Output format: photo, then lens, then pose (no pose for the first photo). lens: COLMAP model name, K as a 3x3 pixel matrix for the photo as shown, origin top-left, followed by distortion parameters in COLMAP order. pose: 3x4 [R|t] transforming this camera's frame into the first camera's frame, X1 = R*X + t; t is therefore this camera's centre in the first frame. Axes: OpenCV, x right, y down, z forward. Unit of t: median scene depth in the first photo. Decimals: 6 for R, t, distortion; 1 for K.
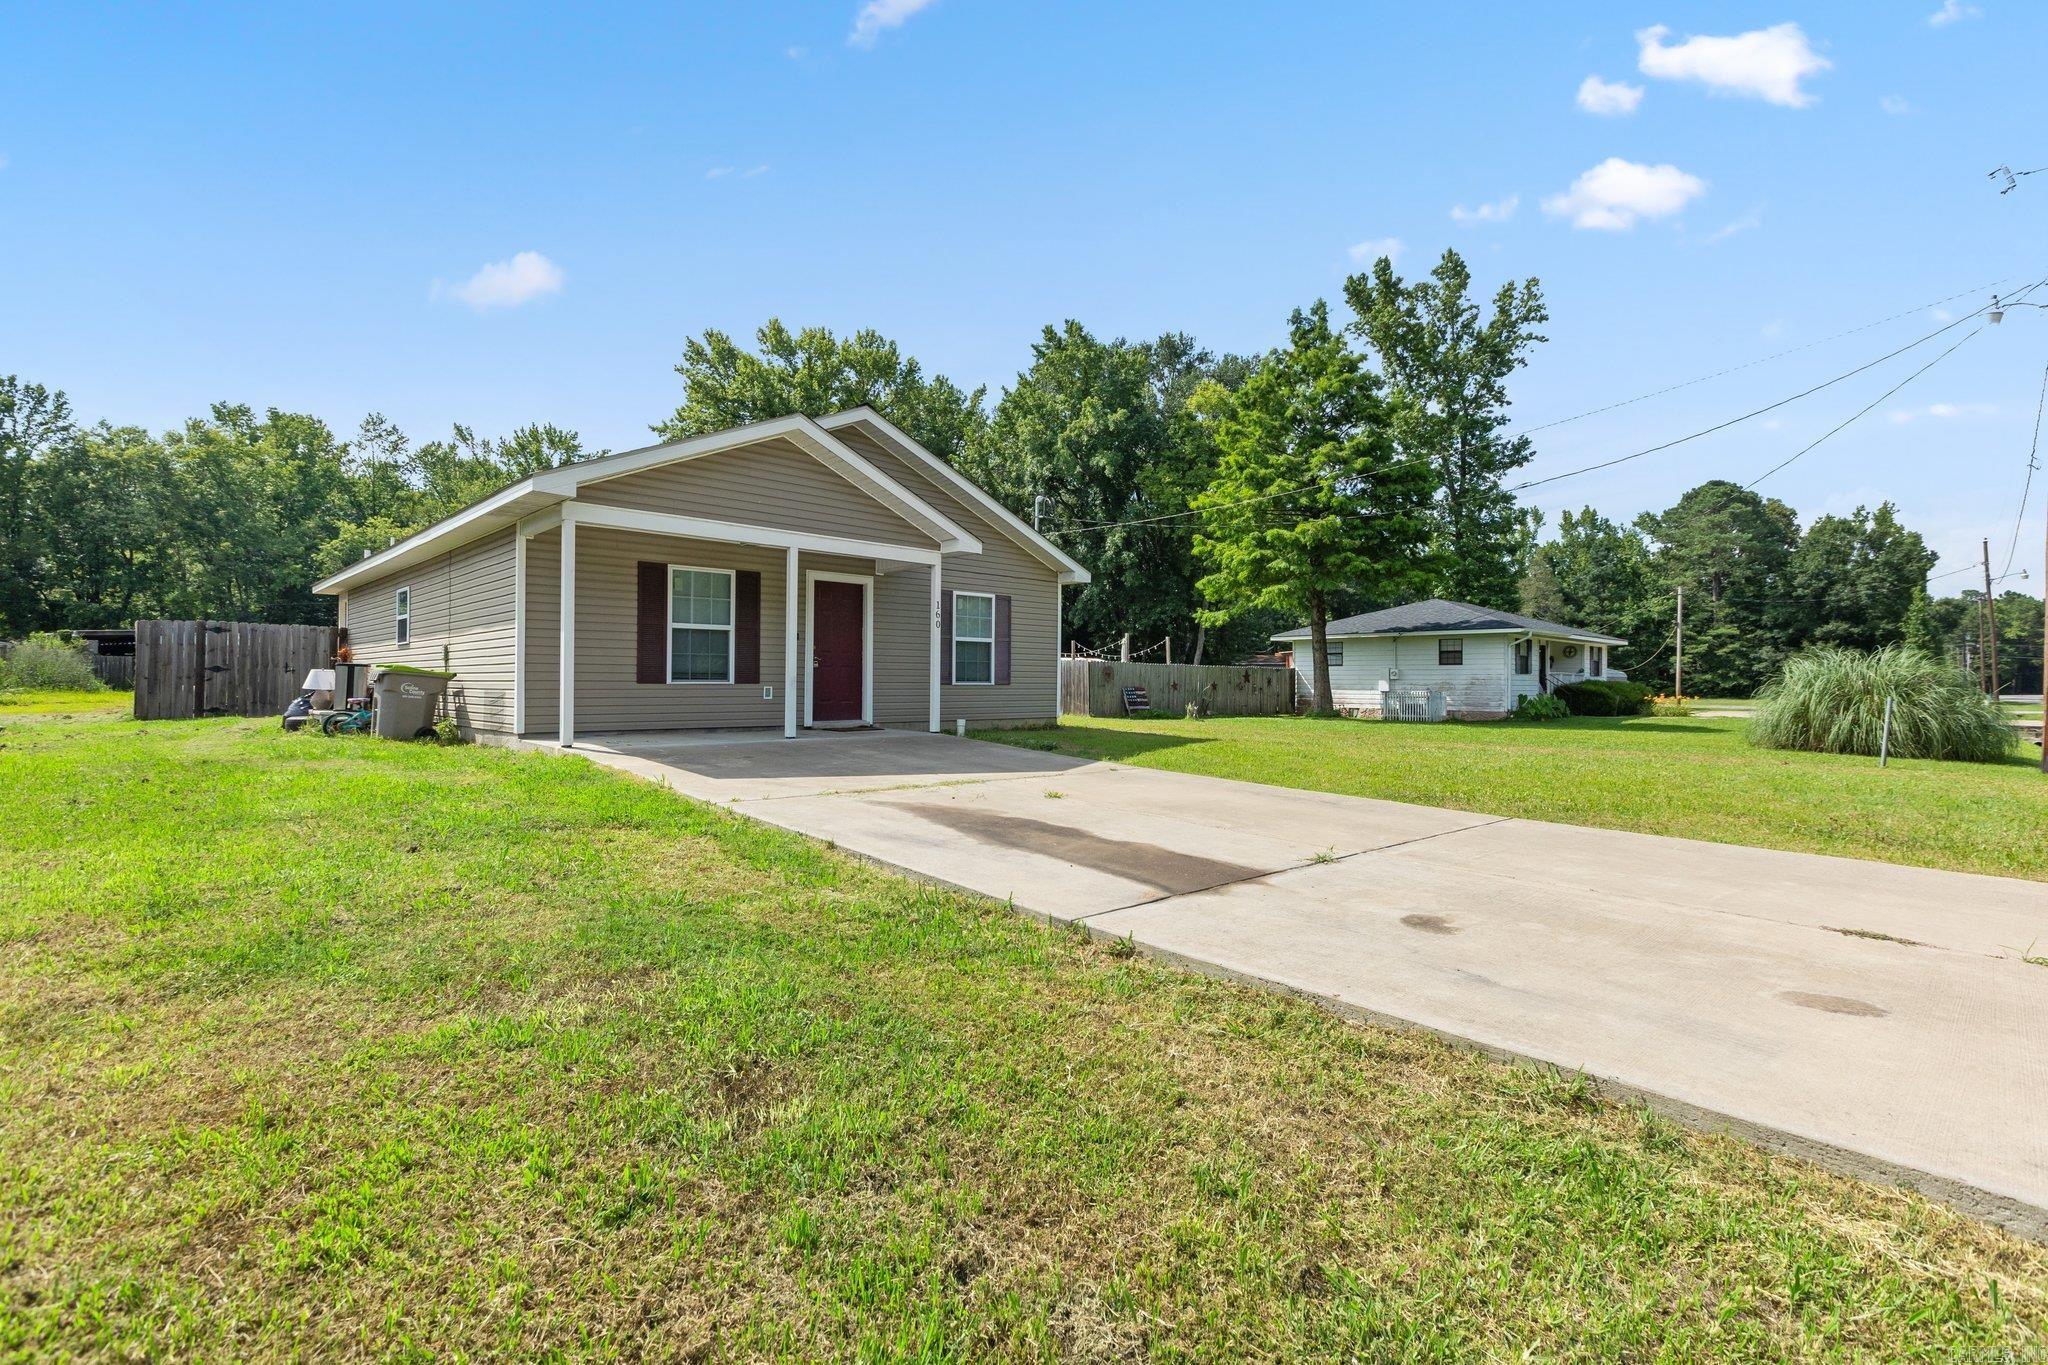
lens RADIAL K [[963.8, 0, 1034.8], [0, 963.8, 676.9], [0, 0, 1]] dist [0.001858, 0.000279]
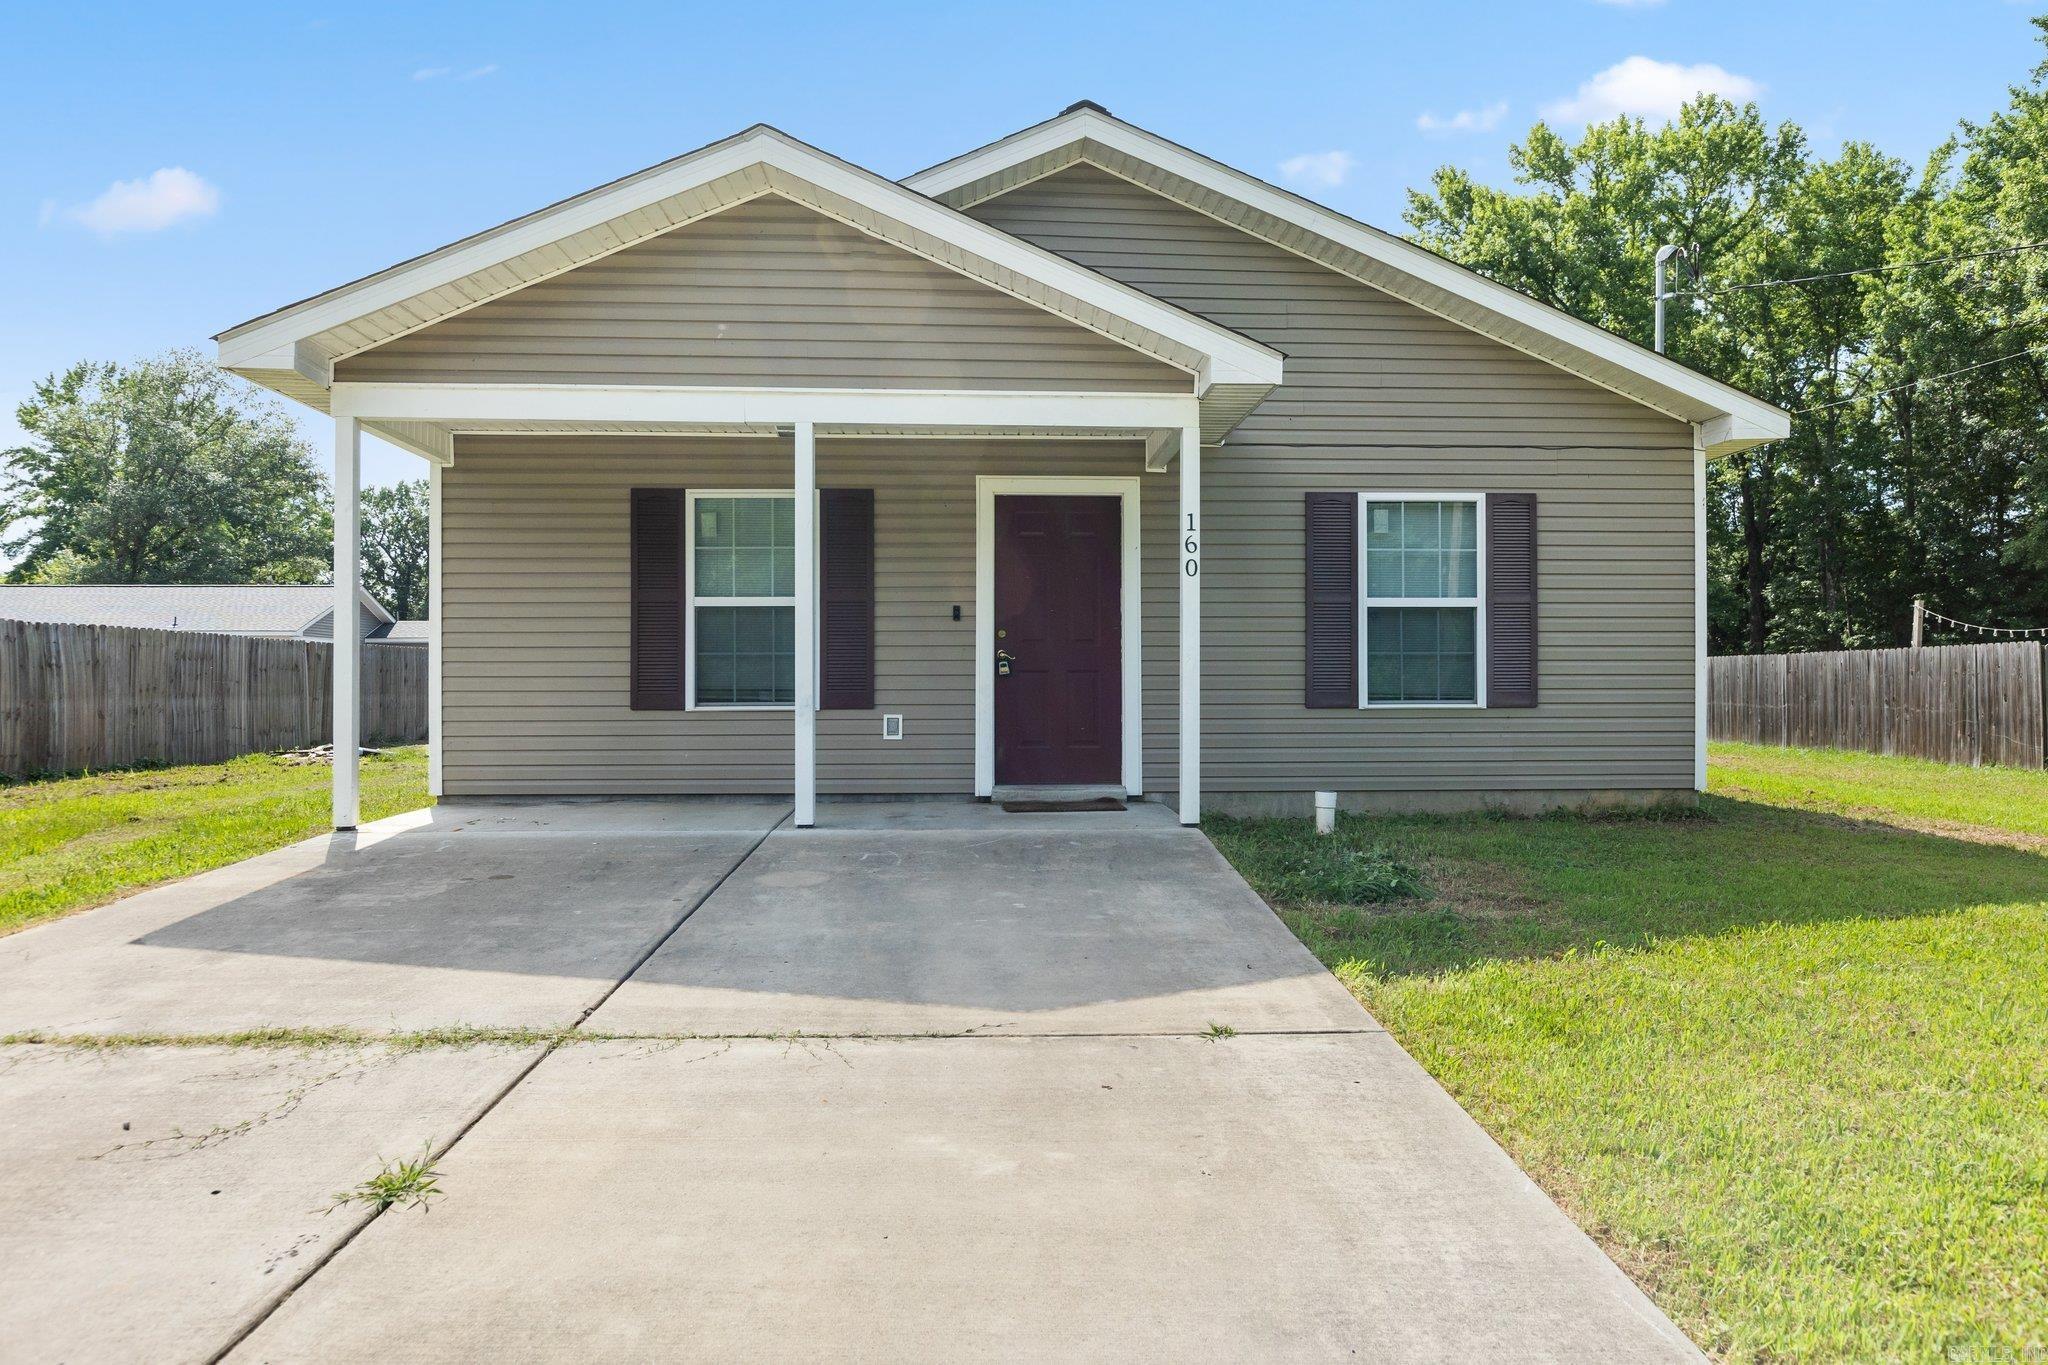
lens RADIAL K [[1307.4, 0, 1028.4], [0, 1307.4, 682.7], [0, 0, 1]] dist [0.010963, -0.010638]
pose [[0.744387, -0.010693, -0.667663, 0.181930], [0.010396, 0.999936, -0.004424, -0.002338], [0.667667, -0.003647, 0.744451, 0.422862]]
